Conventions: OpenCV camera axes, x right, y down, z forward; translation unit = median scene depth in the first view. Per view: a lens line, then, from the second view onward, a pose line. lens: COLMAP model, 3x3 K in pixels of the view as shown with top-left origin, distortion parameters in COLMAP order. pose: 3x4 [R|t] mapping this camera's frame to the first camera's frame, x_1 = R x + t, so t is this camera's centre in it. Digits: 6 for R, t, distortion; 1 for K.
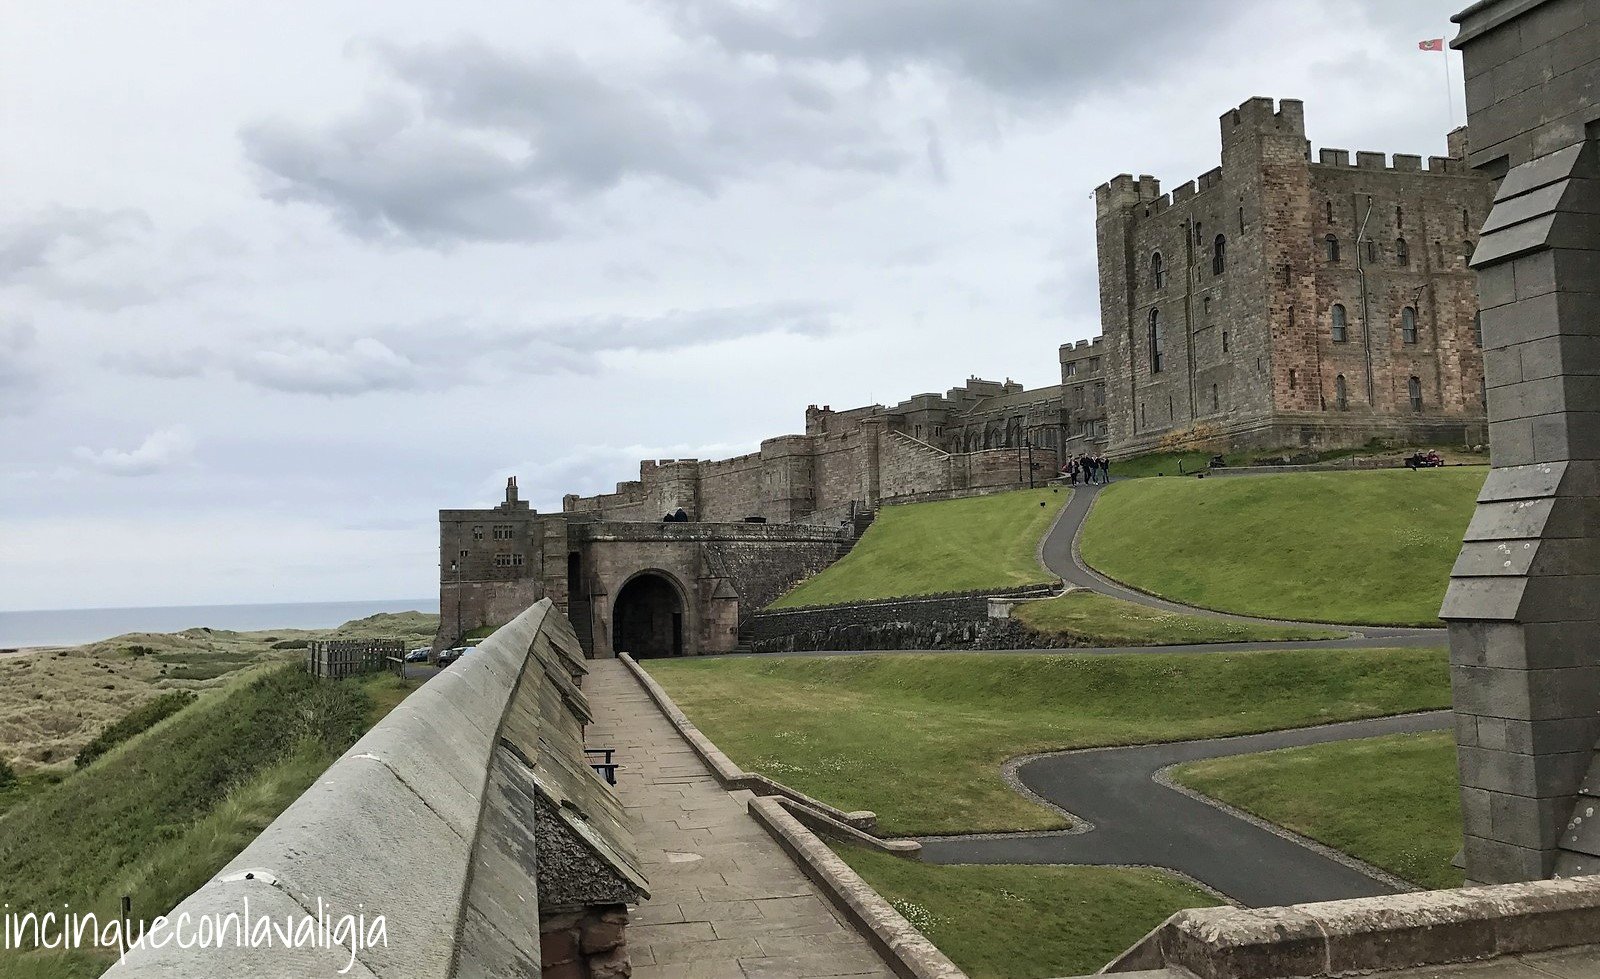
lens RADIAL K [[1316.1, 0, 795.3], [0, 1316.1, 486.0], [0, 0, 1]] dist [-0.000021, 0.009949]
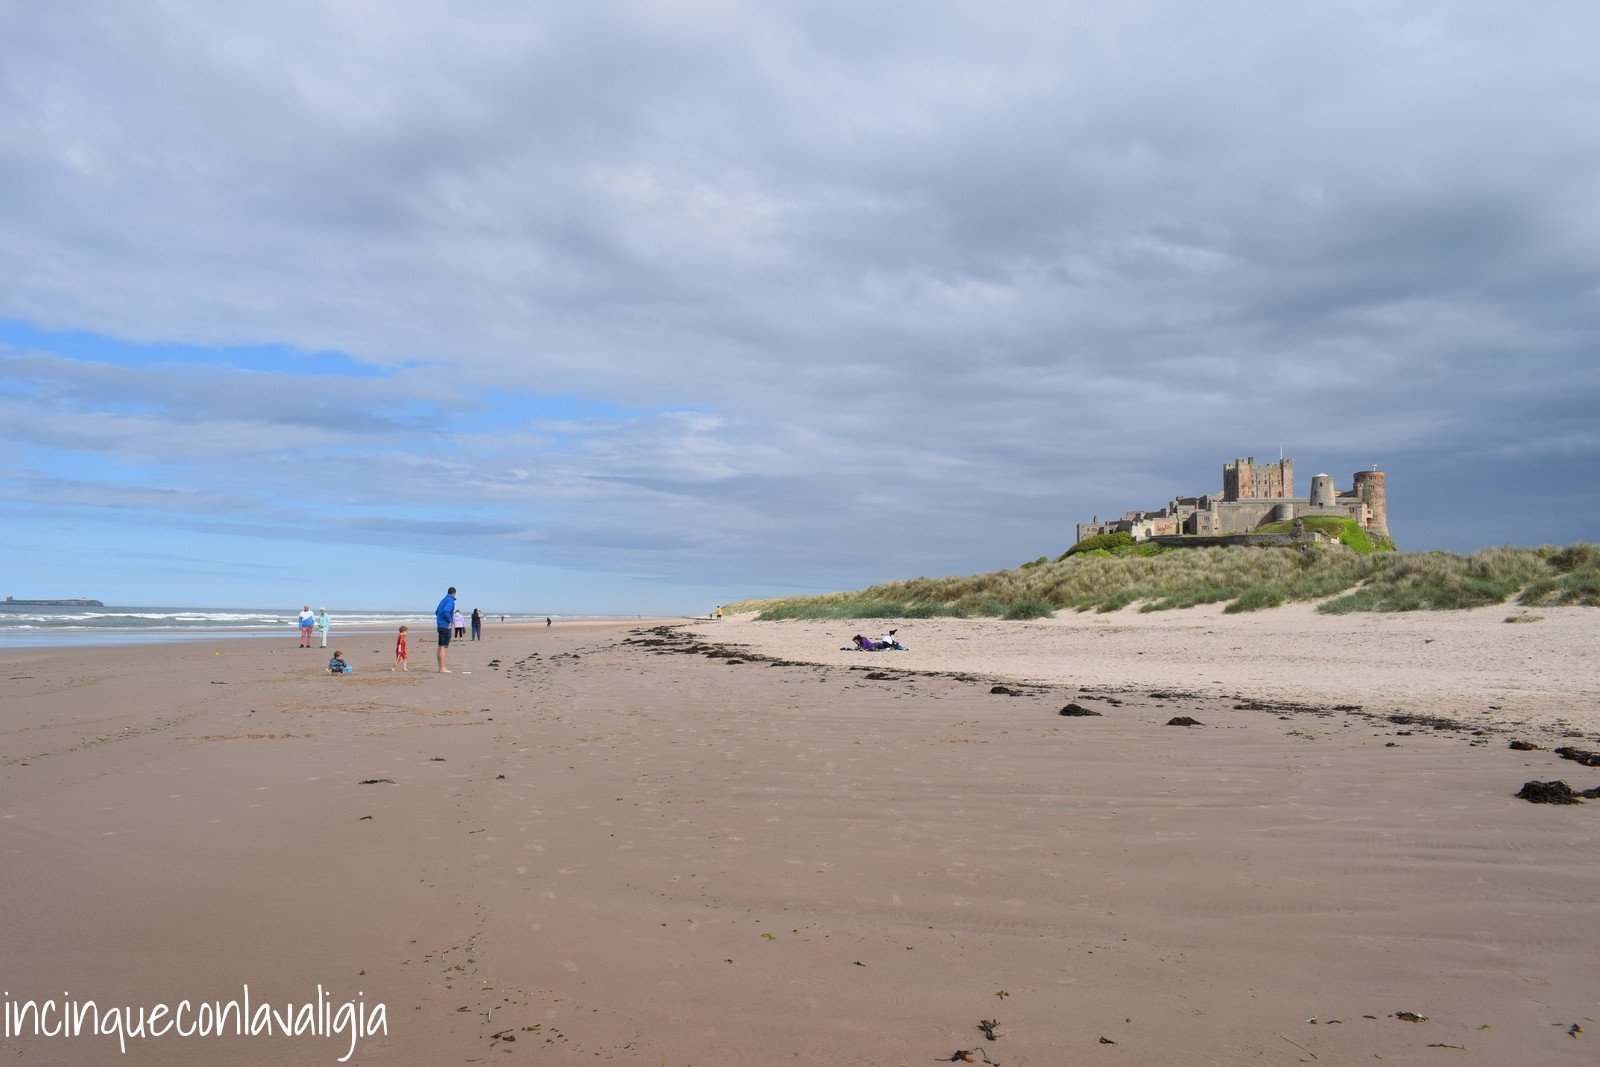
lens RADIAL K [[1240.6, 0, 794.8], [0, 1240.6, 537.1], [0, 0, 1]] dist [-0.104074, 0.008511]
pose [[0.944527, 0.019099, -0.327877, 0.259764], [-0.014677, 0.999765, 0.015957, 0.019890], [0.328104, -0.010259, 0.944586, -5.079433]]
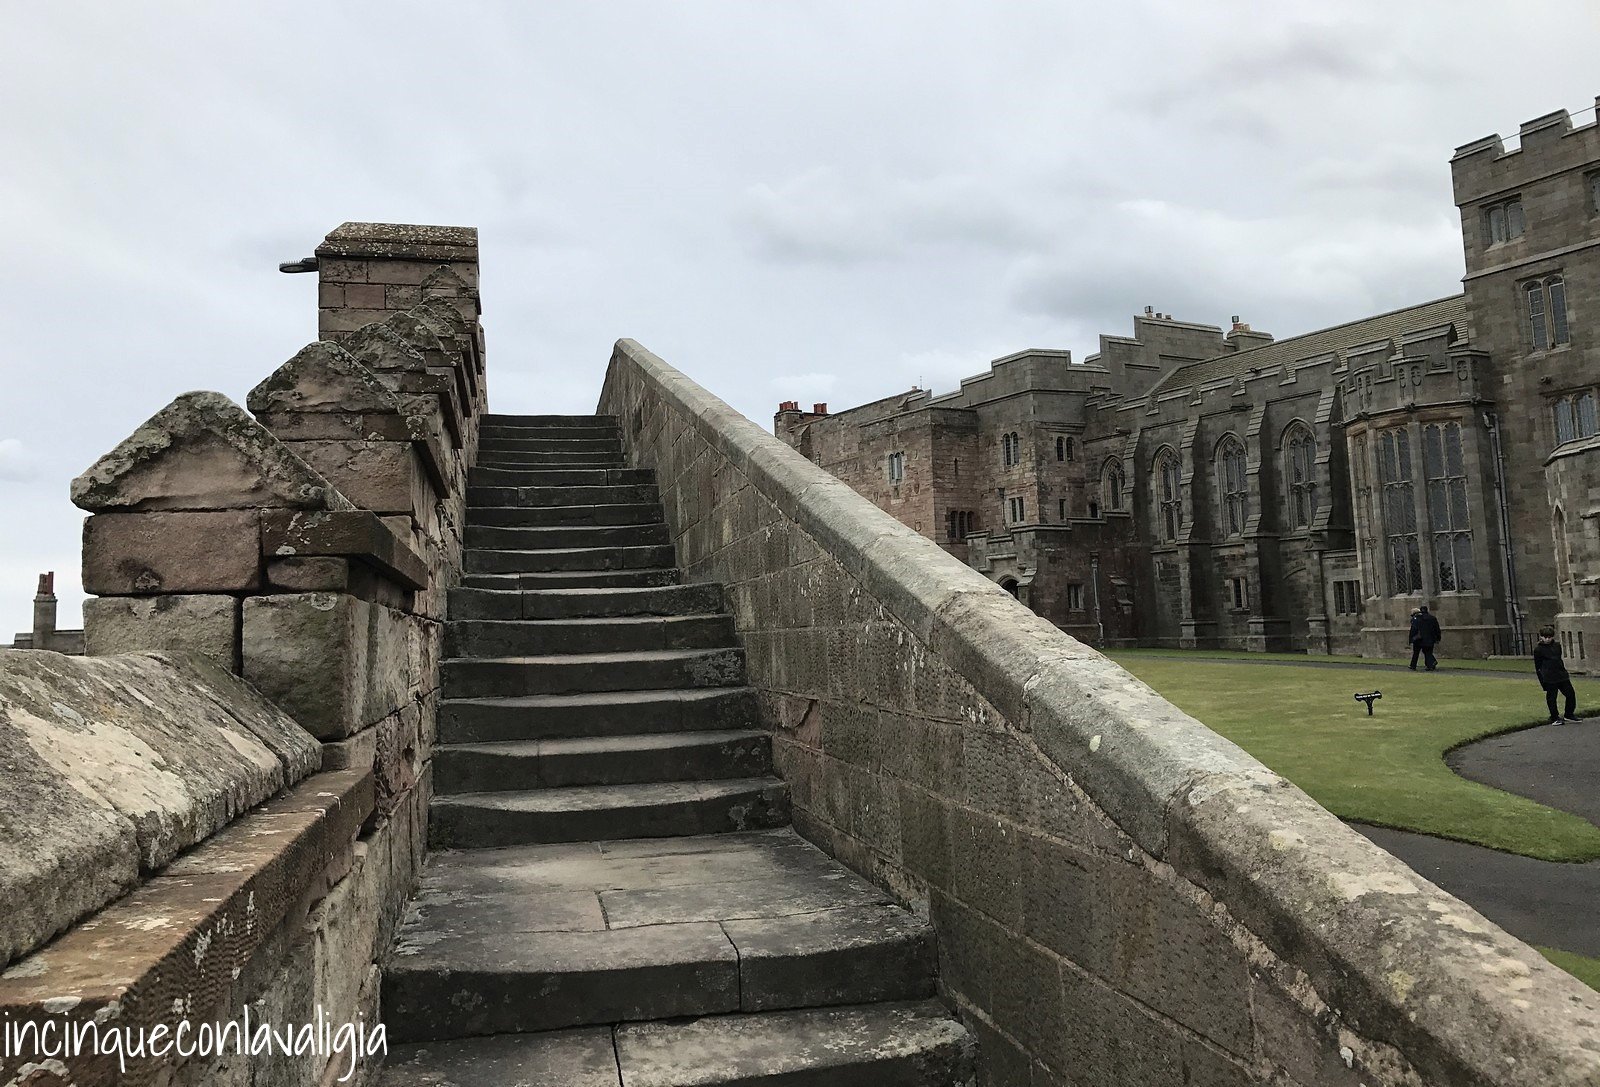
lens RADIAL K [[1331.2, 0, 802.4], [0, 1331.2, 533.0], [0, 0, 1]] dist [-0.018245, -0.003971]
pose [[0.995255, -0.009924, -0.096790, 0.133609], [0.009675, 0.999949, -0.003044, -0.030970], [0.096815, 0.002093, 0.995300, 1.150454]]
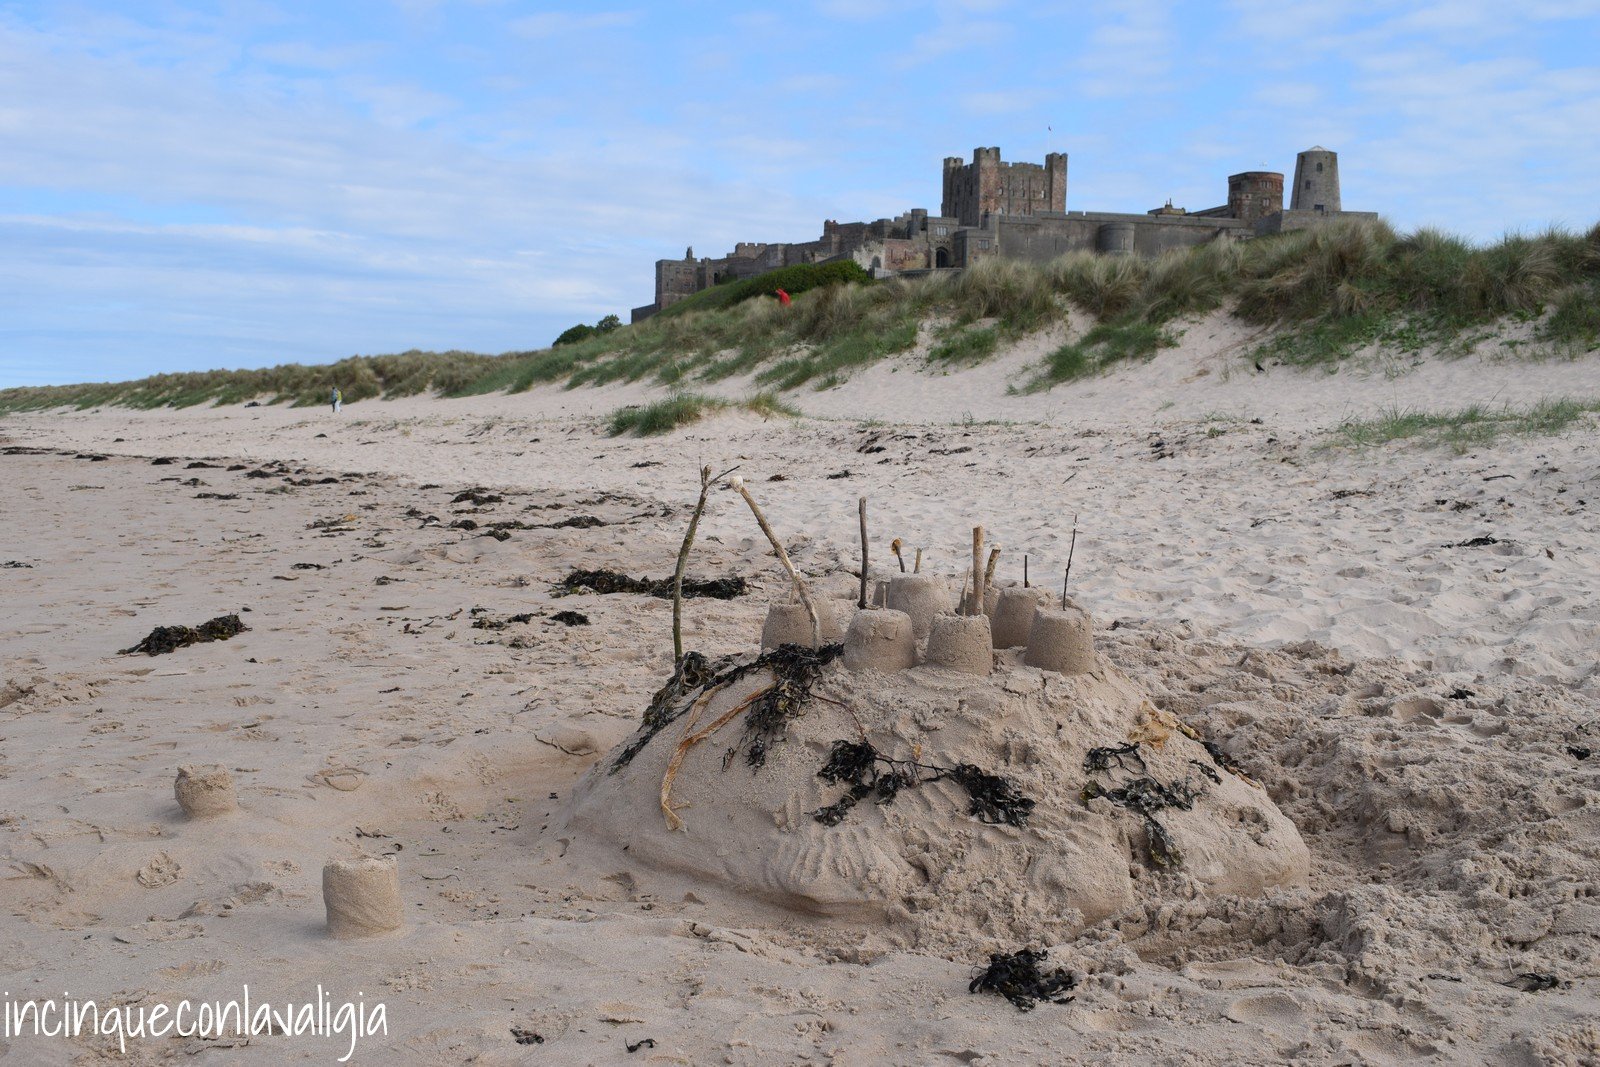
lens RADIAL K [[1781.3, 0, 801.1], [0, 1781.3, 526.3], [0, 0, 1]] dist [-0.083255, 0.000000]
pose [[0.997013, 0.046924, 0.061338, -0.362255], [-0.054261, 0.990796, 0.124013, 0.143575], [-0.054954, -0.126970, 0.990383, -3.676917]]
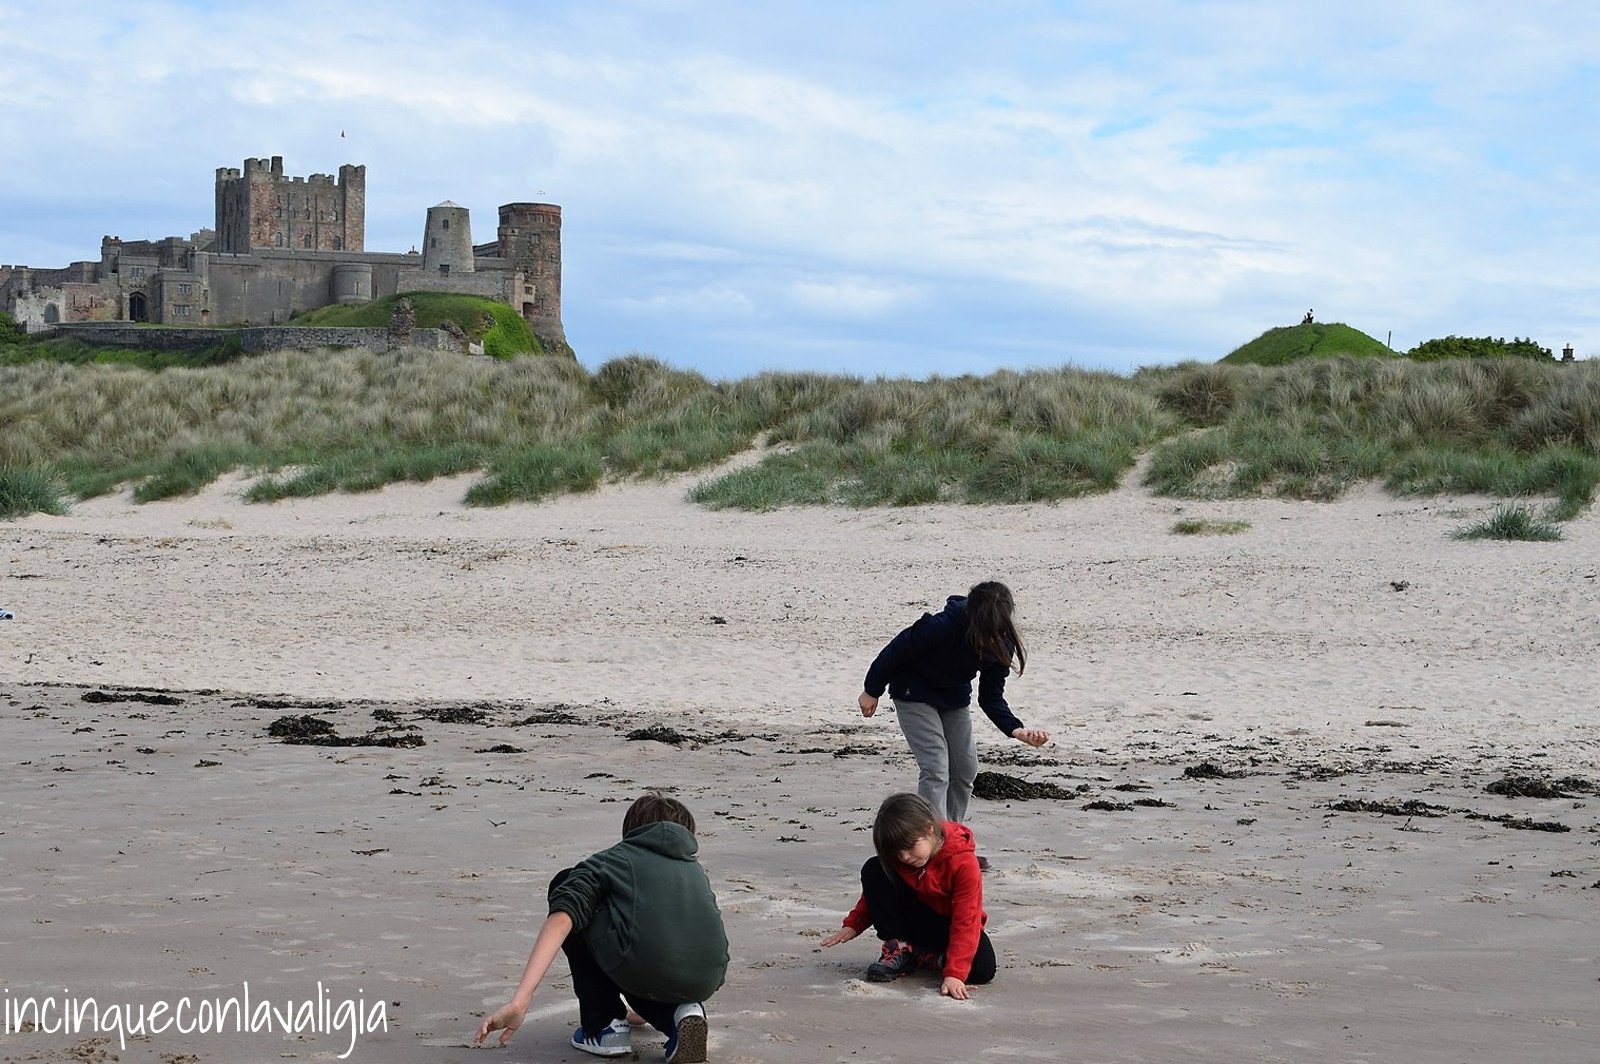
lens RADIAL K [[2787.4, 0, 795.8], [0, 2787.4, 525.5], [0, 0, 1]] dist [-0.033121, 0.000000]
pose [[0.973618, 0.041472, 0.224385, 0.173030], [-0.057705, 0.996131, 0.066279, 0.028407], [-0.220768, -0.077479, 0.972244, -4.991555]]
